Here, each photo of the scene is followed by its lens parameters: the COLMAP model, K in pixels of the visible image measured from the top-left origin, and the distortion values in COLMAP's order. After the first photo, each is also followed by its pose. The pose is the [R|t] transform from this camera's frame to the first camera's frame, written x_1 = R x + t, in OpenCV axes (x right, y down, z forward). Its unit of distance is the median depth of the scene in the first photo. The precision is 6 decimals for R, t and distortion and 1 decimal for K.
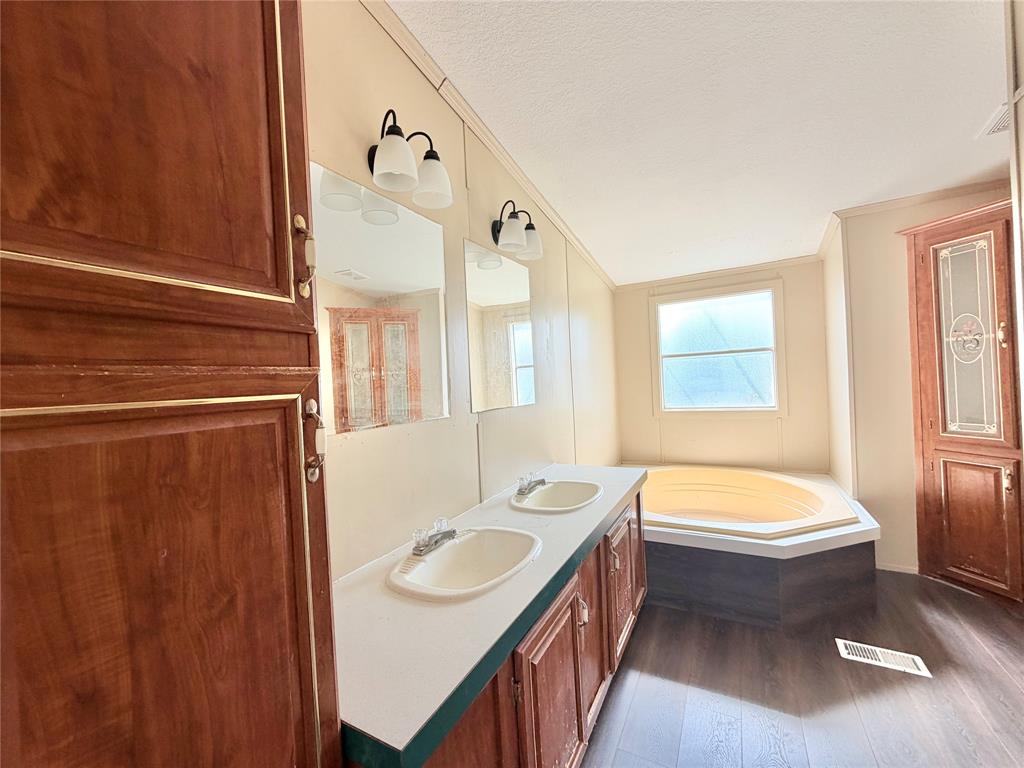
lens RADIAL K [[408.5, 0, 513.4], [0, 408.5, 385.9], [0, 0, 1]] dist [-0.003721, 0.000495]
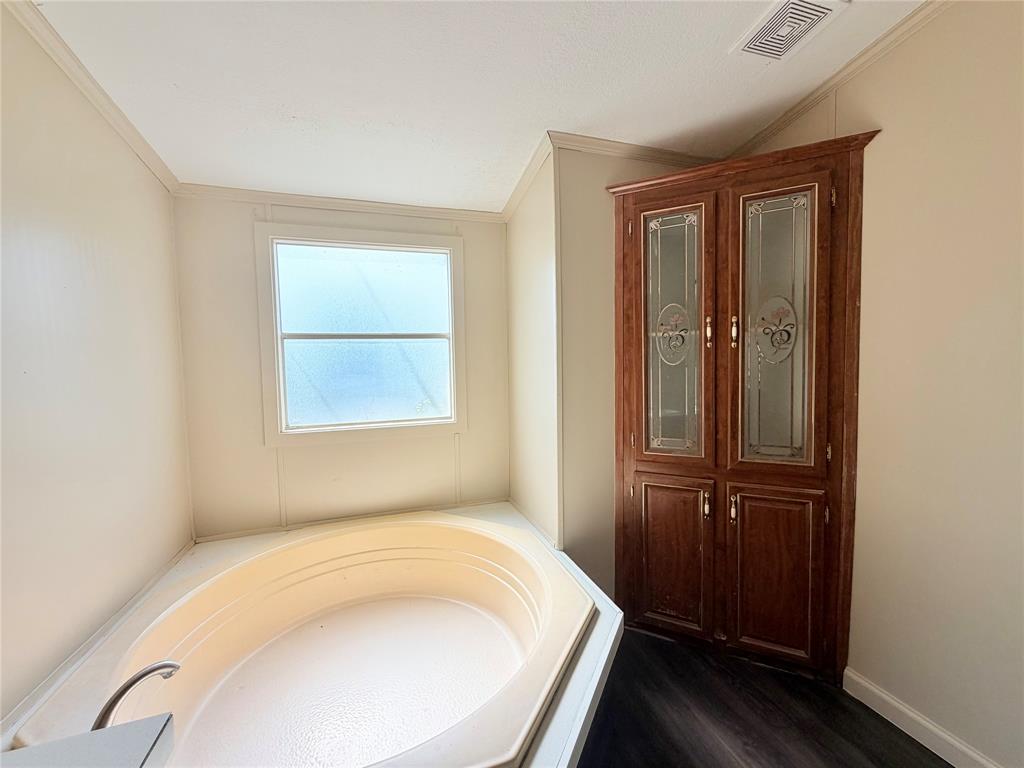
lens RADIAL K [[408.5, 0, 512.2], [0, 408.5, 386.9], [0, 0, 1]] dist [-0.003721, 0.000495]
pose [[0.683187, -0.003796, 0.730233, 0.273238], [-0.009113, 0.999864, 0.013724, -0.018461], [-0.730187, -0.016031, 0.683060, 0.614115]]
